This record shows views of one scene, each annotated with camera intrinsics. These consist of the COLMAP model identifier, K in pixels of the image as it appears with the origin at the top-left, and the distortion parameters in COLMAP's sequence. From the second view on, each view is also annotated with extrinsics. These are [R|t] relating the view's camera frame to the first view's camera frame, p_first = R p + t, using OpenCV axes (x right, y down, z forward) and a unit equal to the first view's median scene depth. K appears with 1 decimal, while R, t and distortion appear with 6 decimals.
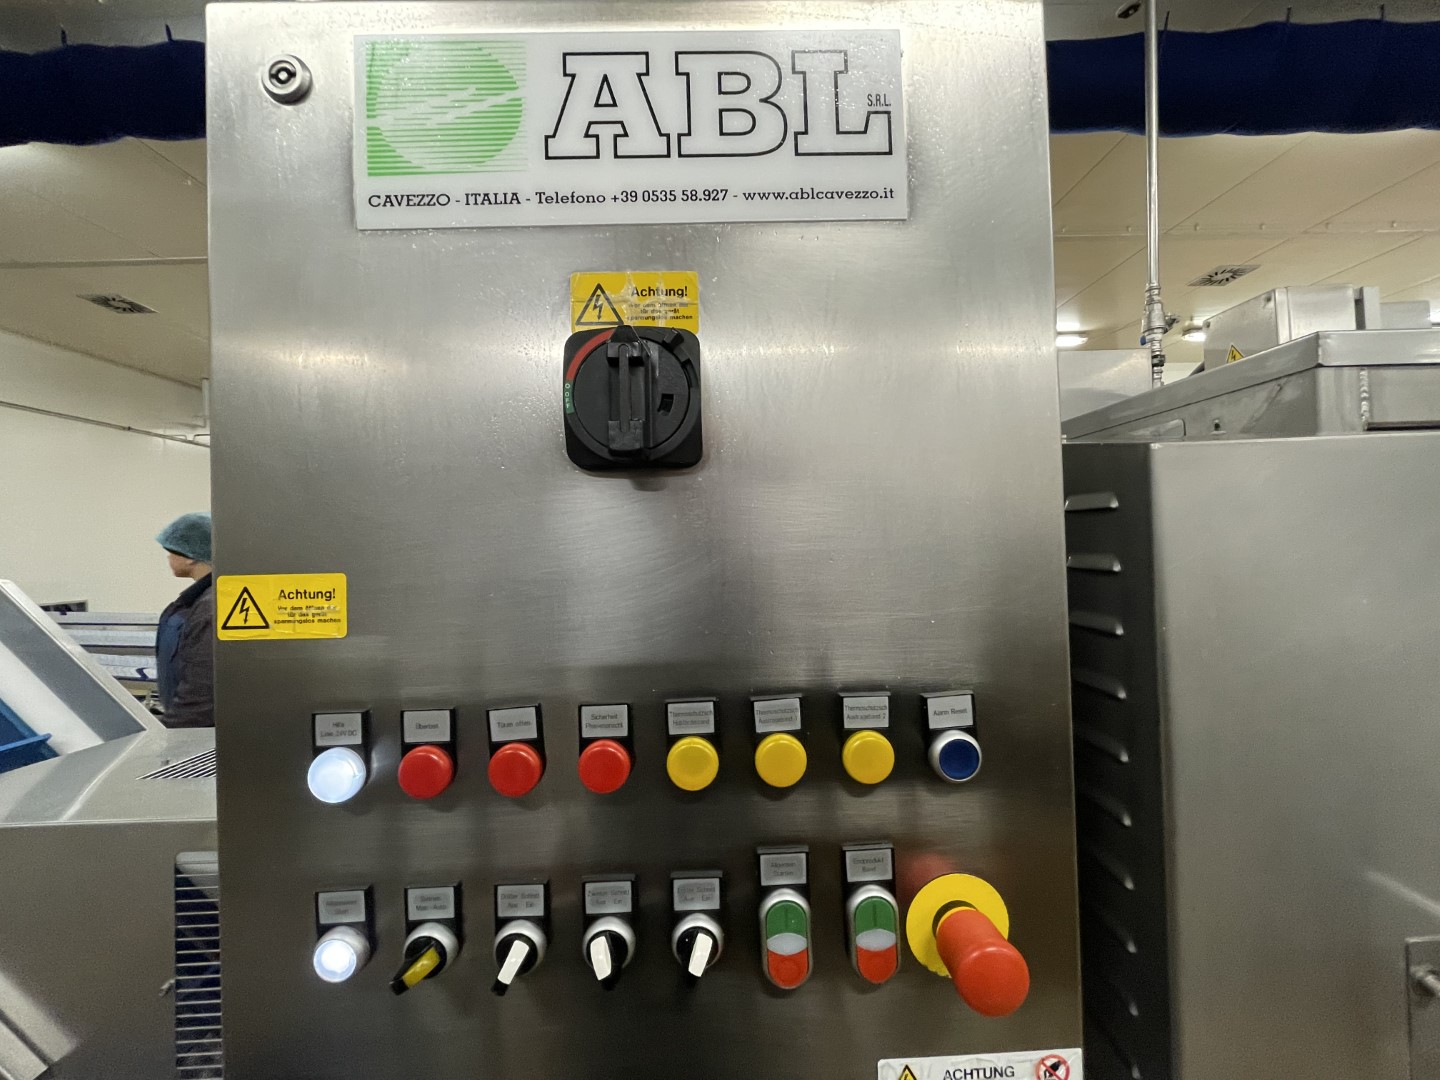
lens RADIAL K [[576.4, 0, 719.5], [0, 576.4, 541.6], [0, 0, 1]] dist [-0.003626, -0.000030]
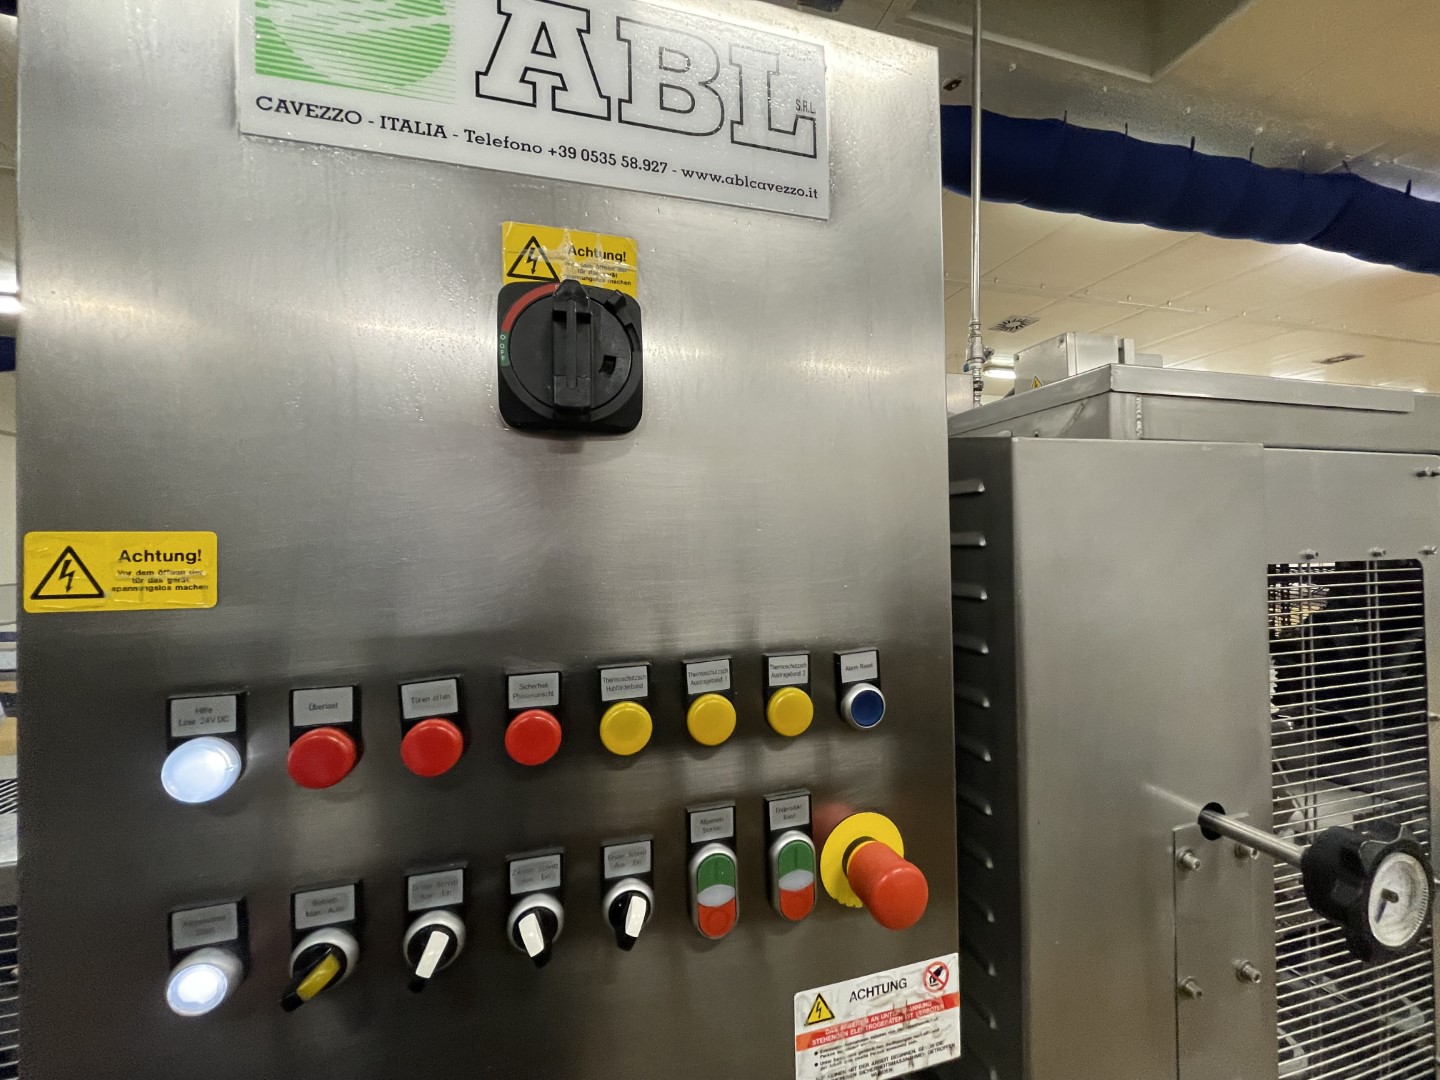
lens RADIAL K [[576.4, 0, 724.6], [0, 576.4, 539.2], [0, 0, 1]] dist [-0.003626, -0.000030]
pose [[0.967254, 0.015244, 0.253351, -0.137104], [-0.014050, 0.999880, -0.006520, 0.060335], [-0.253420, 0.002747, 0.967352, -0.010477]]
